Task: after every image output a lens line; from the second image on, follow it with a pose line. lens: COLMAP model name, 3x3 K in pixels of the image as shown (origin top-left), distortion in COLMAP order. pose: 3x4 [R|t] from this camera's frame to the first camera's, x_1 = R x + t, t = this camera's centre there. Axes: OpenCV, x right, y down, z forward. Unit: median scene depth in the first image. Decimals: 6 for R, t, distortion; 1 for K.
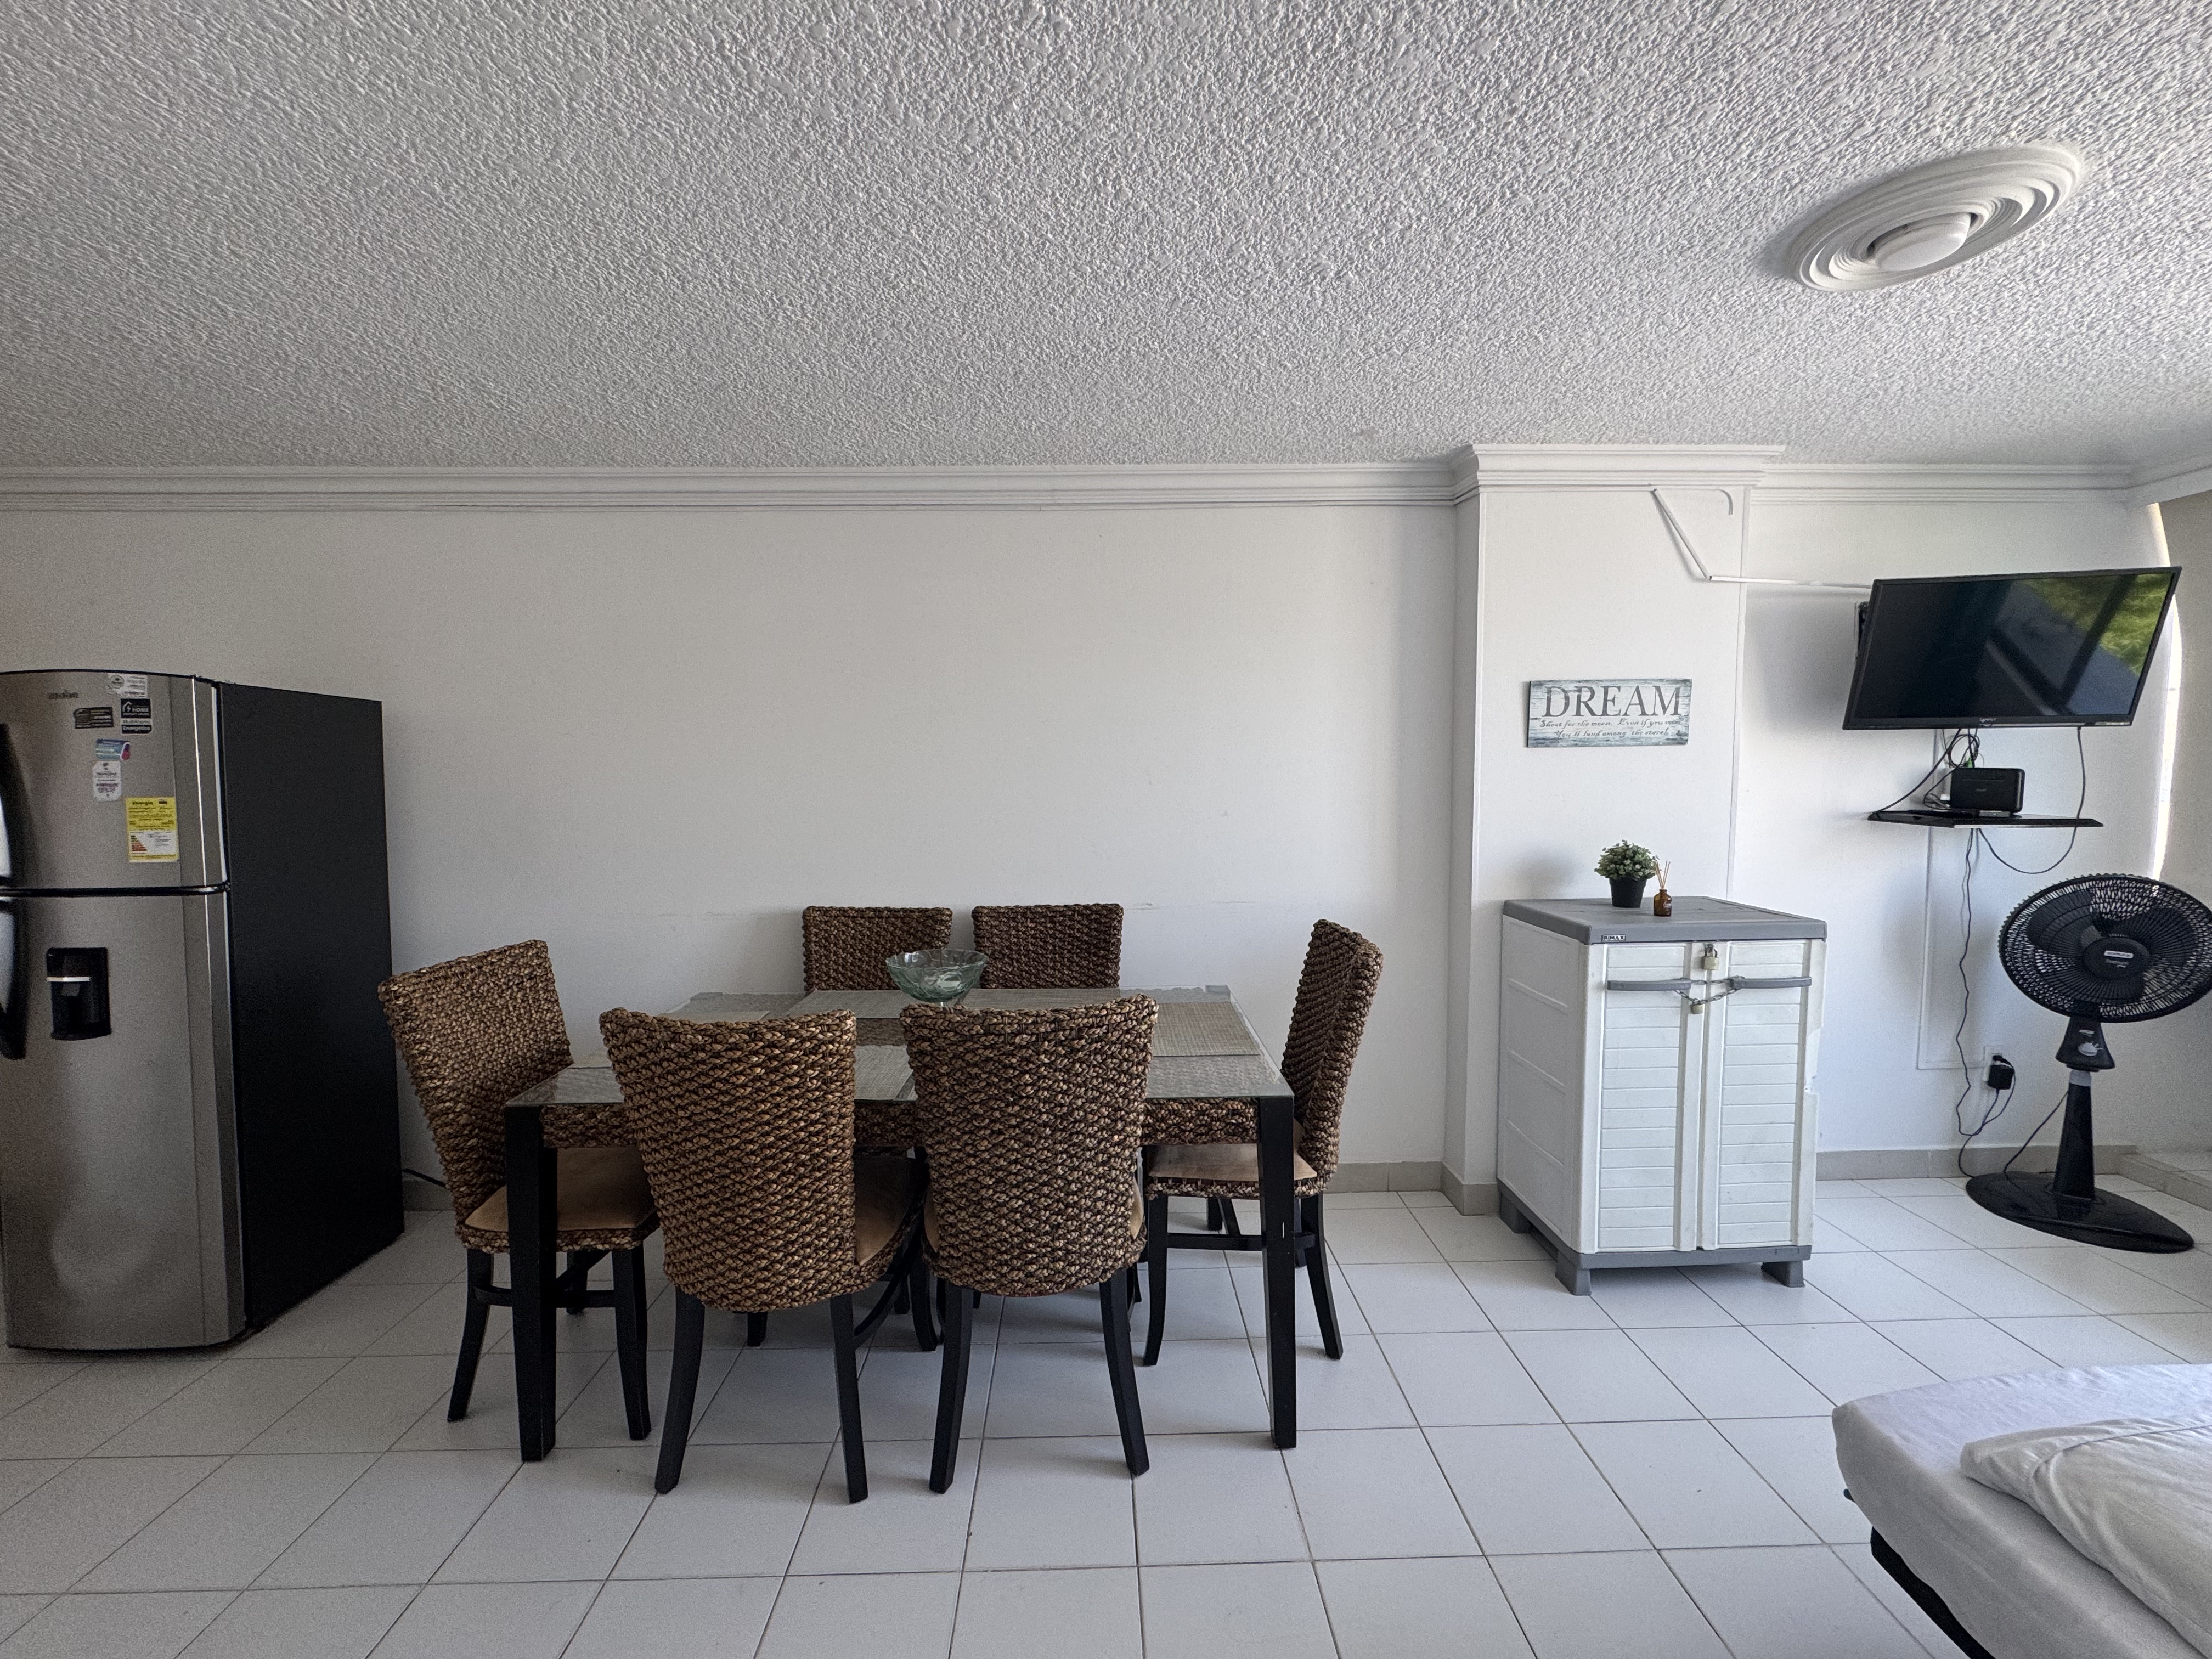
lens RADIAL K [[879.2, 0, 1106.0], [0, 879.2, 829.5], [0, 0, 1]] dist [-0.002028, 0.000145]
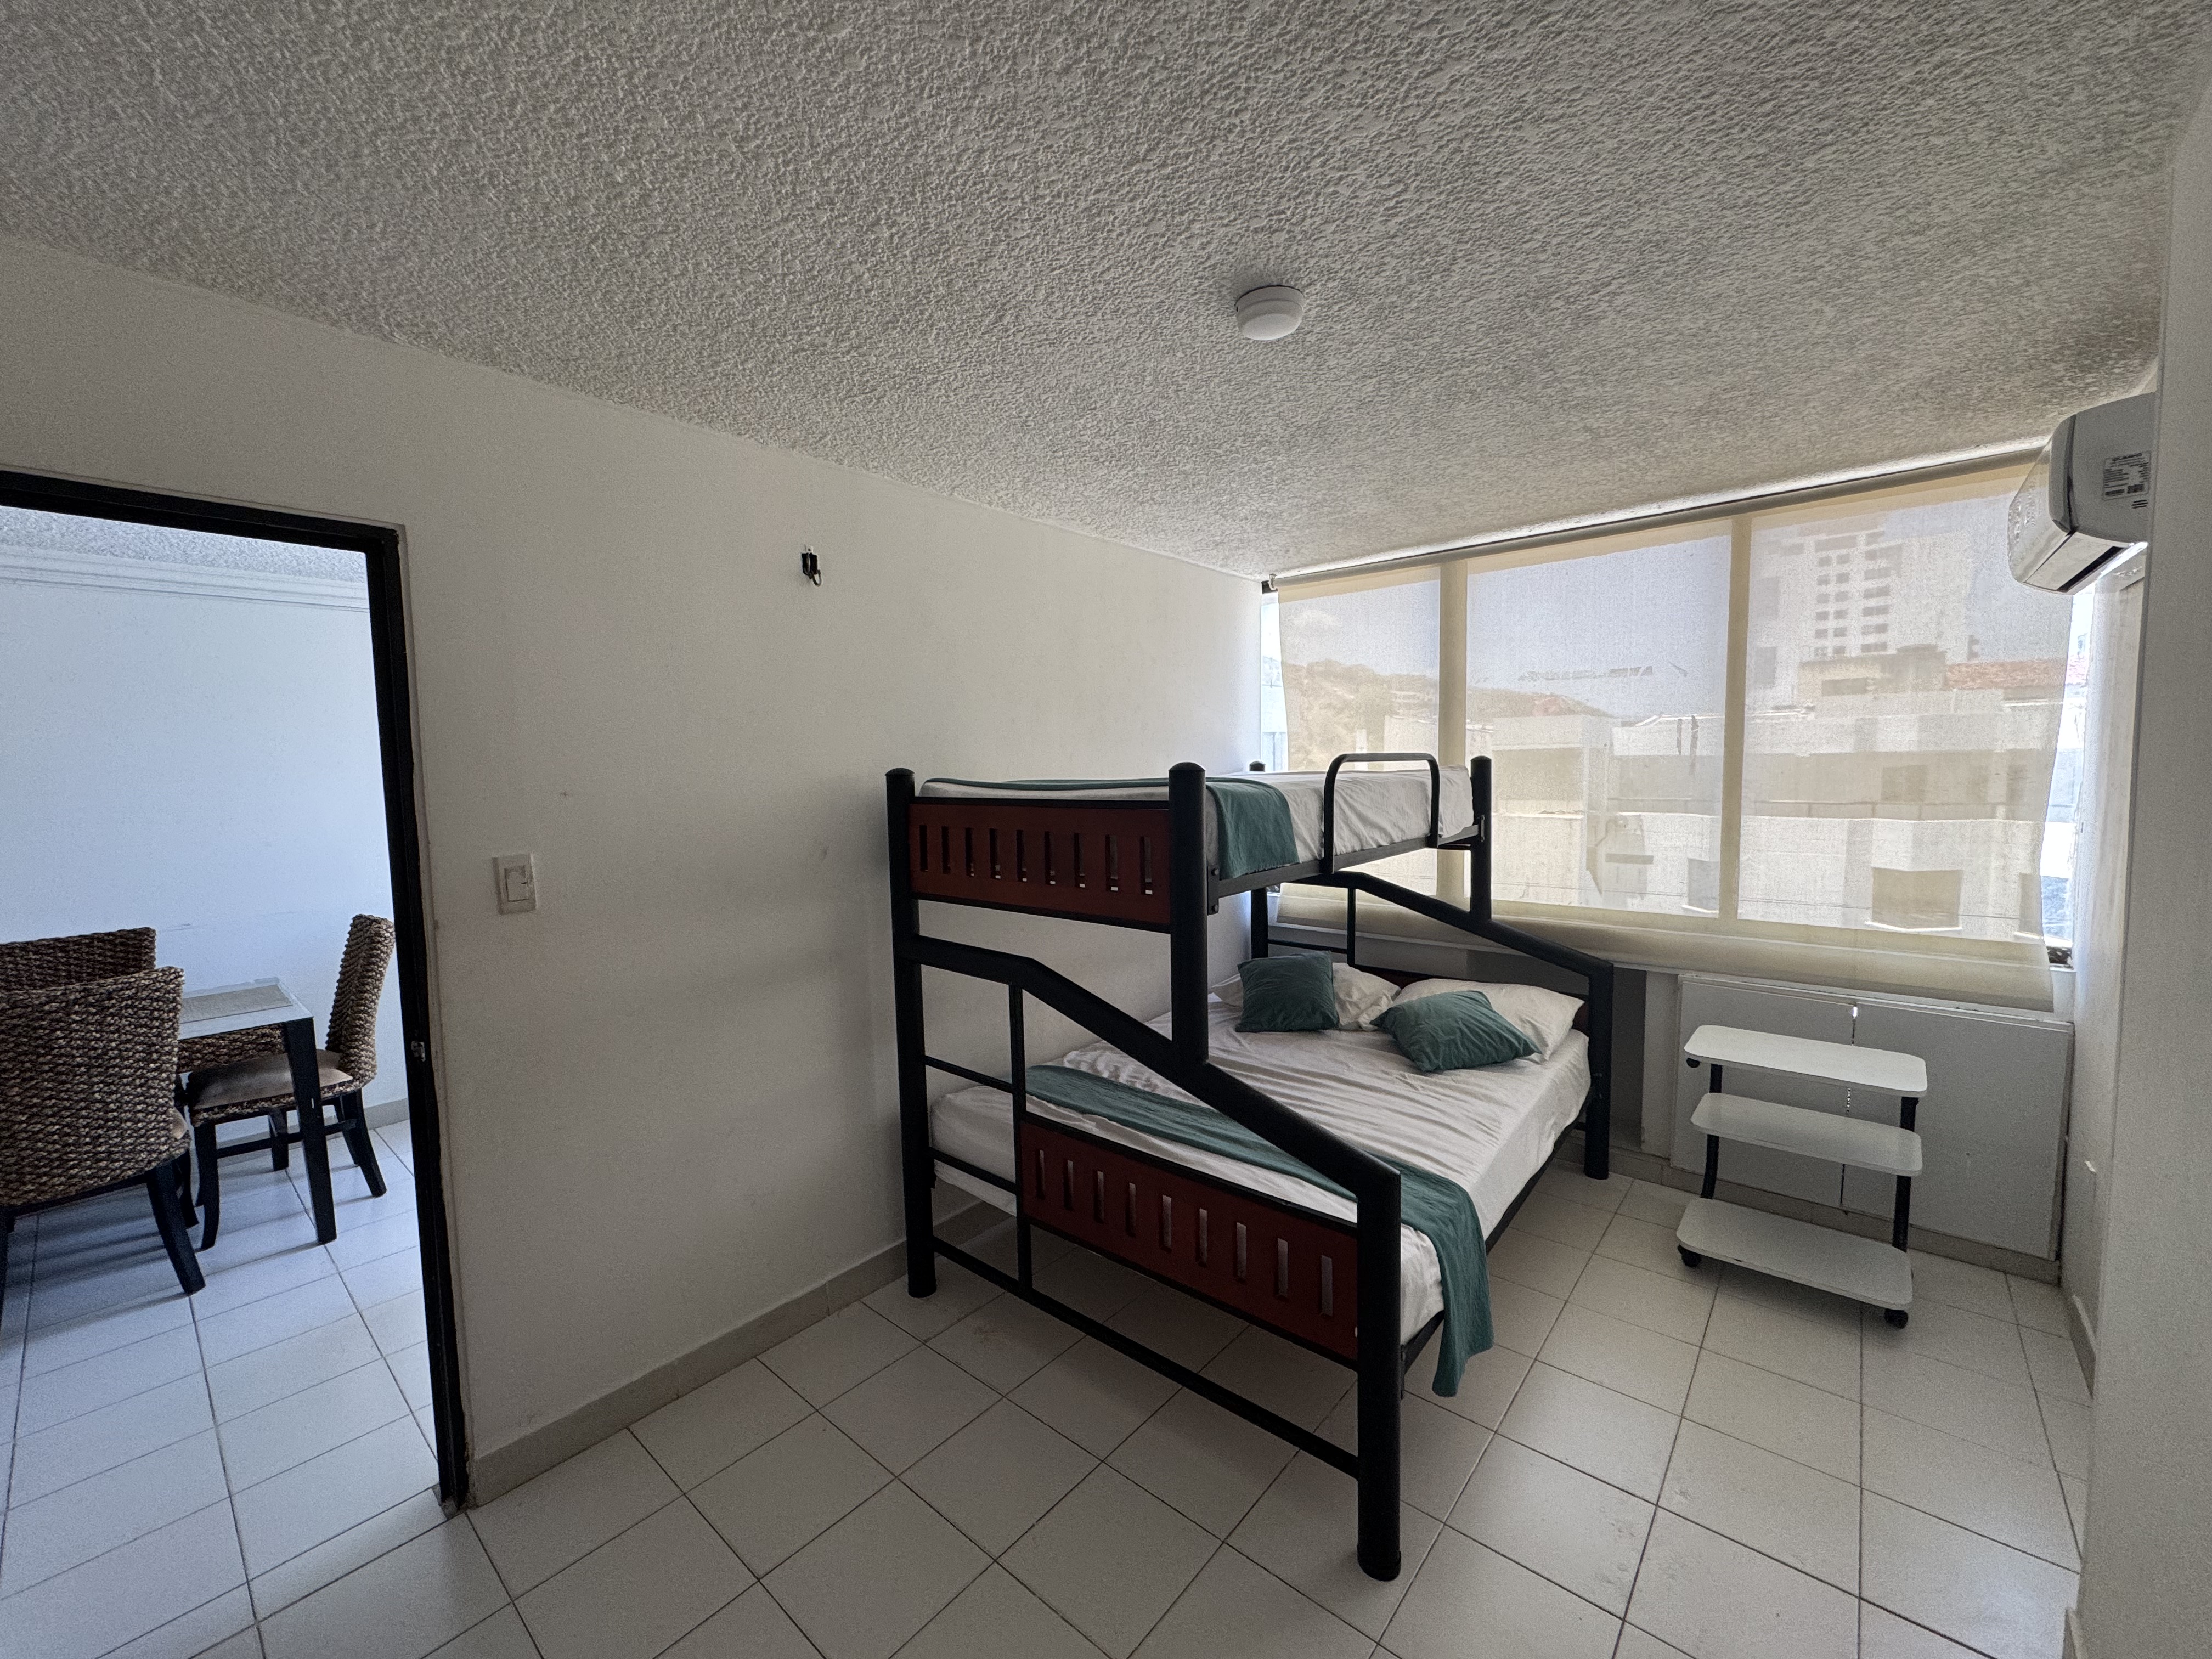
lens RADIAL K [[879.2, 0, 1106.0], [0, 879.2, 829.5], [0, 0, 1]] dist [-0.002028, 0.000145]
pose [[0.669916, -0.057951, 0.740171, 0.017002], [0.069740, 0.997453, 0.014974, 0.040175], [-0.739154, 0.041589, 0.672252, -1.215813]]
